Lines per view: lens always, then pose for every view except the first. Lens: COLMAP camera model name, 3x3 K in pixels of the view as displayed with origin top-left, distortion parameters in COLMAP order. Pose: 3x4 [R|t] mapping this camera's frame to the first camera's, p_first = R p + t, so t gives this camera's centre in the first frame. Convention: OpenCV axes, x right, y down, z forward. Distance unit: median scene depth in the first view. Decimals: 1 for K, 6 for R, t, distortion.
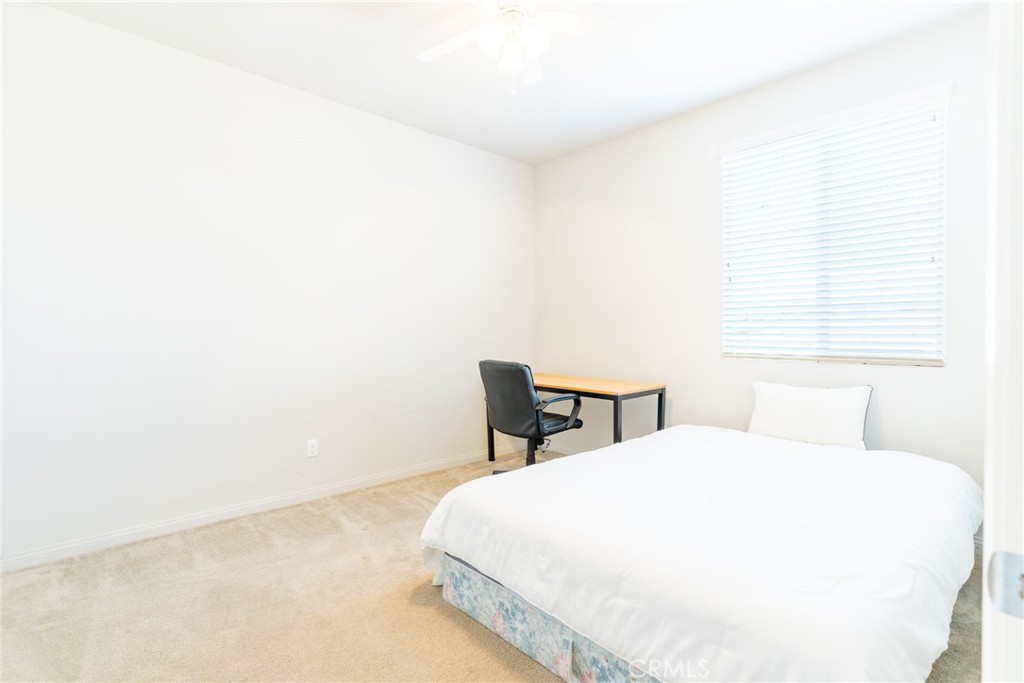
lens RADIAL K [[495.3, 0, 508.5], [0, 495.3, 344.3], [0, 0, 1]] dist [0.005397, 0.000145]
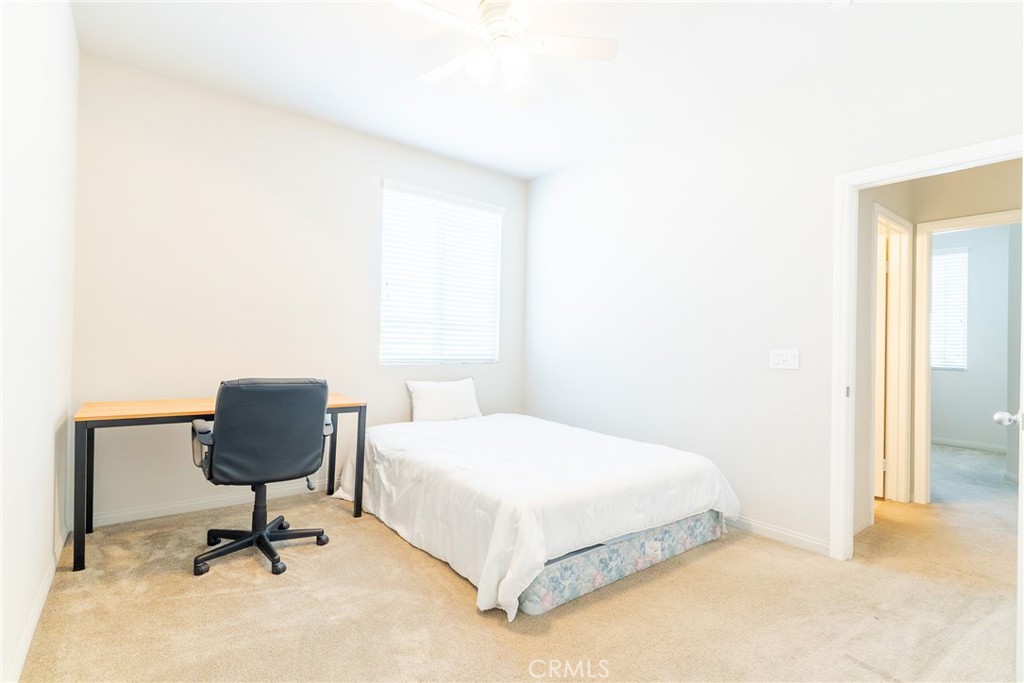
lens RADIAL K [[495.3, 0, 510.0], [0, 495.3, 341.9], [0, 0, 1]] dist [0.005397, 0.000145]
pose [[0.079230, 0.006233, 0.996837, -1.269292], [0.006373, 0.999957, -0.006759, -0.024291], [-0.996836, 0.006888, 0.079187, 1.106737]]
